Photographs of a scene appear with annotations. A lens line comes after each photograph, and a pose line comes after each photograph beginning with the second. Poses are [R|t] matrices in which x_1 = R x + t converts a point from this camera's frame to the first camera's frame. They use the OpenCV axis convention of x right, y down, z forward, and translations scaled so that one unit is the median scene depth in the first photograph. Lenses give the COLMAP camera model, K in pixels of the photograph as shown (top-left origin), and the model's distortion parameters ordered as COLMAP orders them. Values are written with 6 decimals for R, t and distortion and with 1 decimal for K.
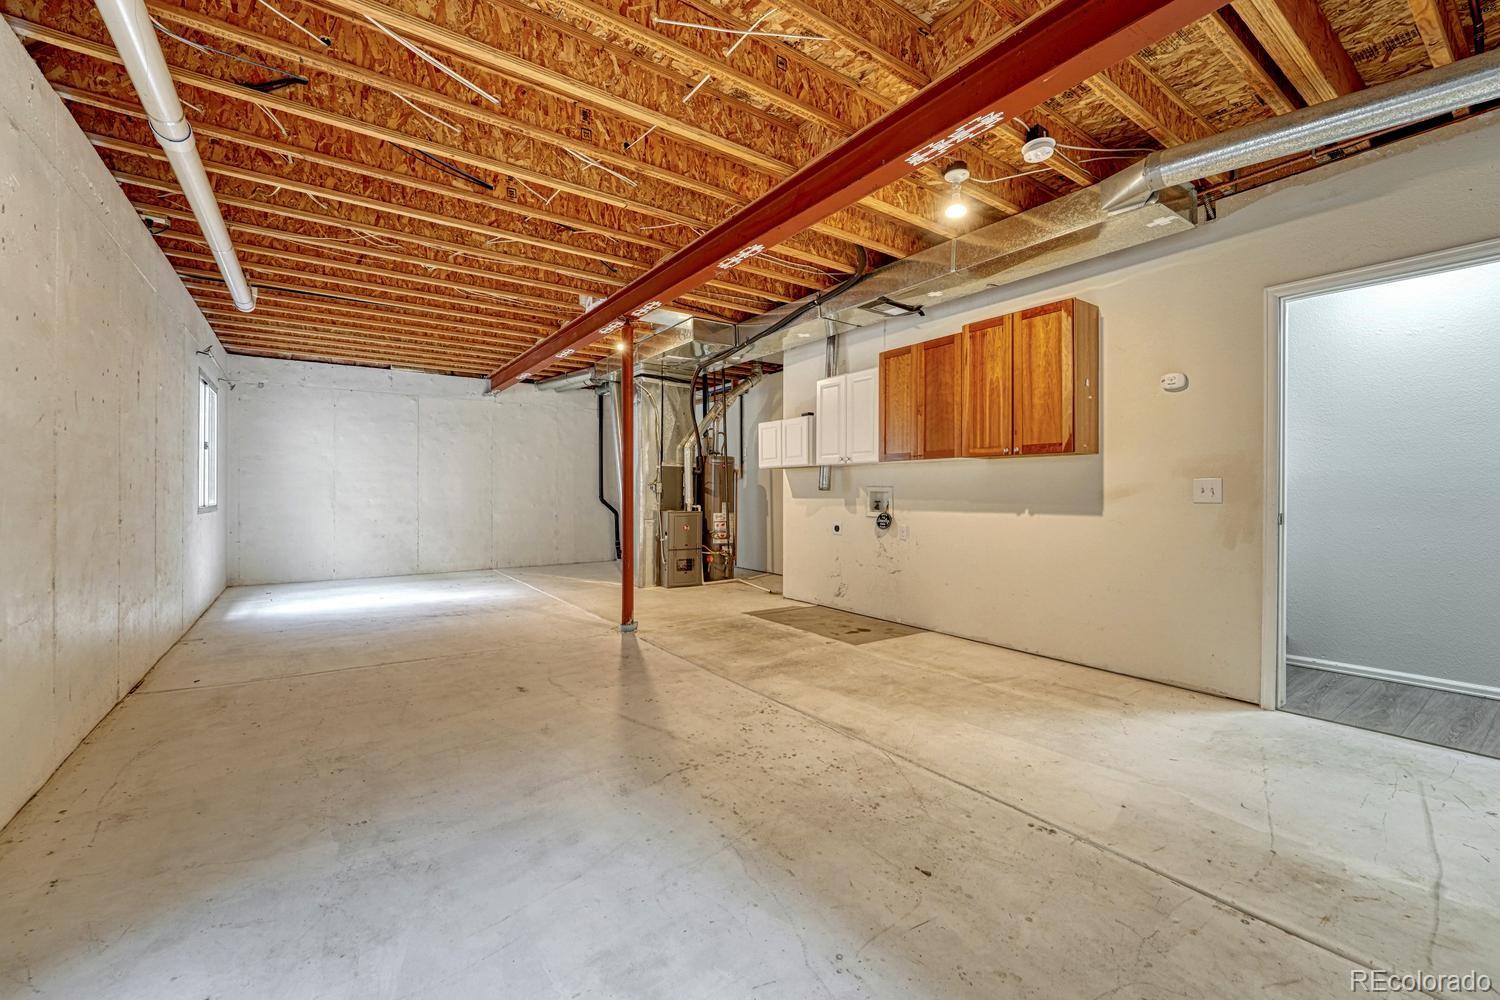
lens RADIAL K [[633.3, 0, 737.3], [0, 633.3, 496.4], [0, 0, 1]] dist [-0.018323, 0.004606]
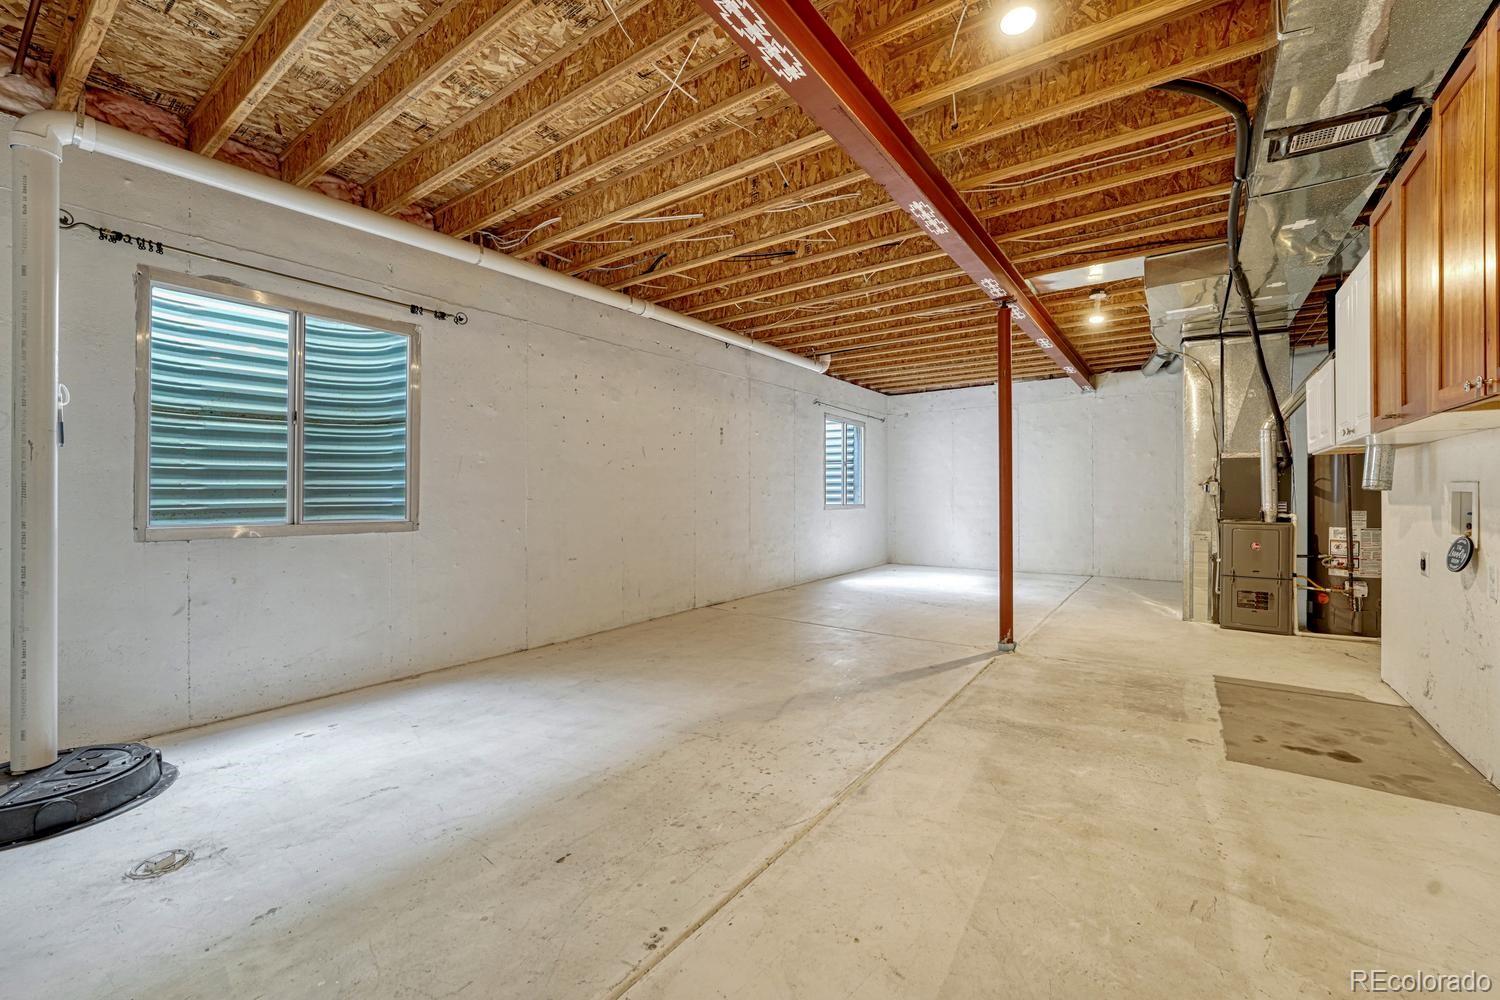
lens RADIAL K [[633.3, 0, 773.4], [0, 633.3, 497.5], [0, 0, 1]] dist [-0.018323, 0.004606]
pose [[0.315488, 0.001380, -0.948928, 0.777763], [-0.002962, 0.999996, 0.000469, -0.003102], [0.948925, 0.002663, 0.315491, 0.556351]]
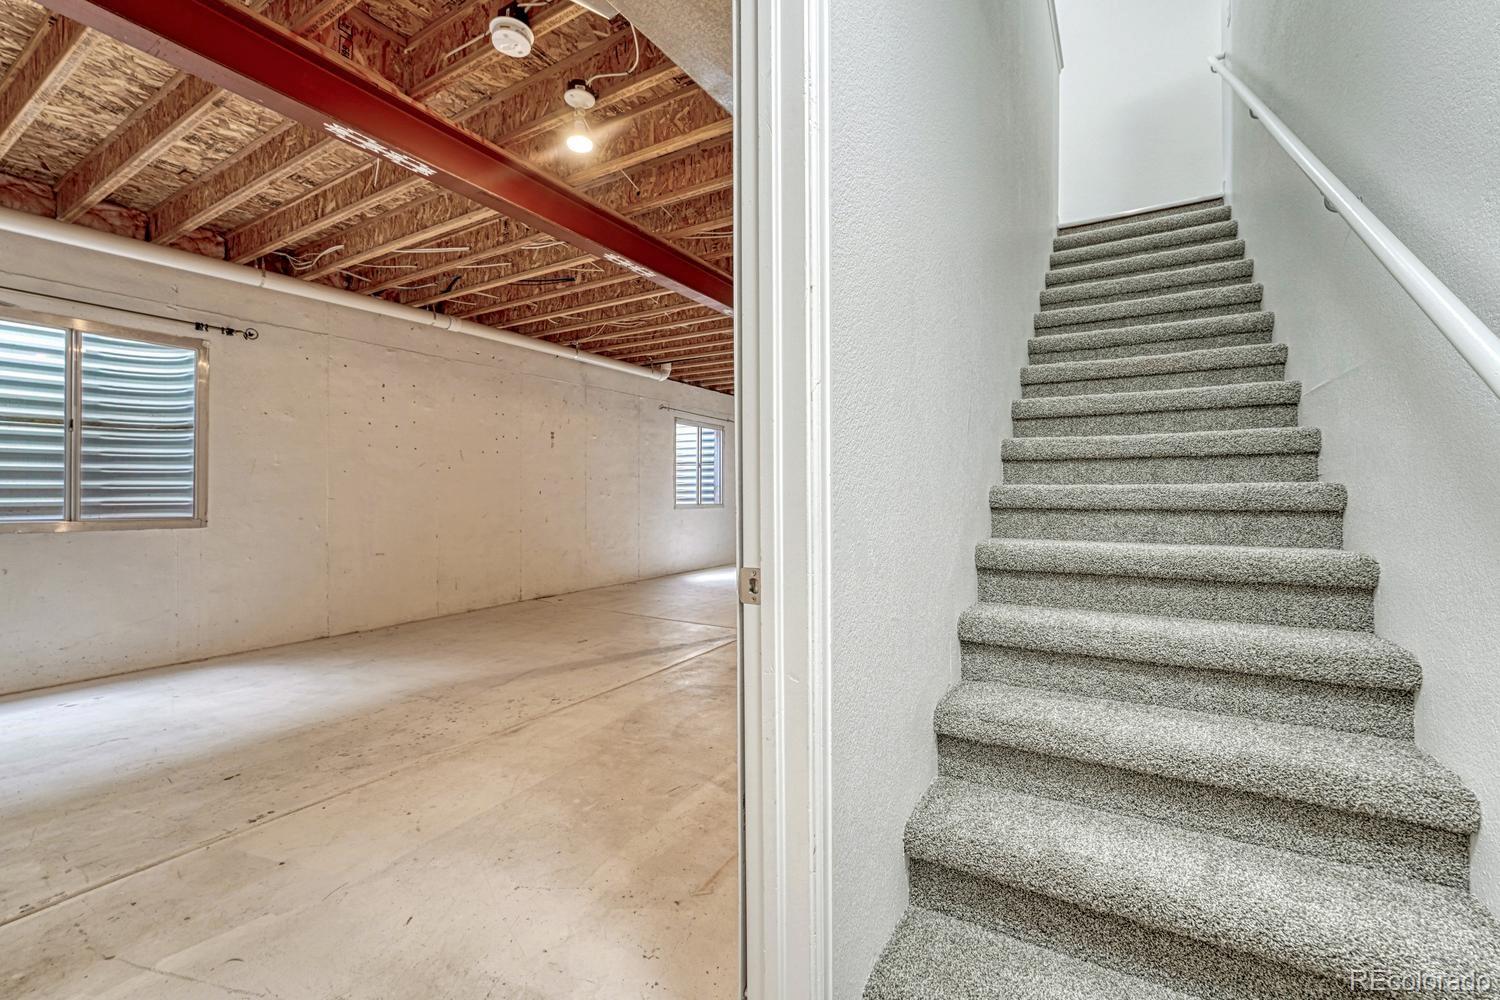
lens RADIAL K [[633.3, 0, 743.9], [0, 633.3, 500.8], [0, 0, 1]] dist [-0.018323, 0.004606]
pose [[0.394093, 0.007734, -0.919038, 1.075963], [-0.005250, 0.999967, 0.006164, -0.006581], [0.919056, 0.002396, 0.394121, 0.811304]]
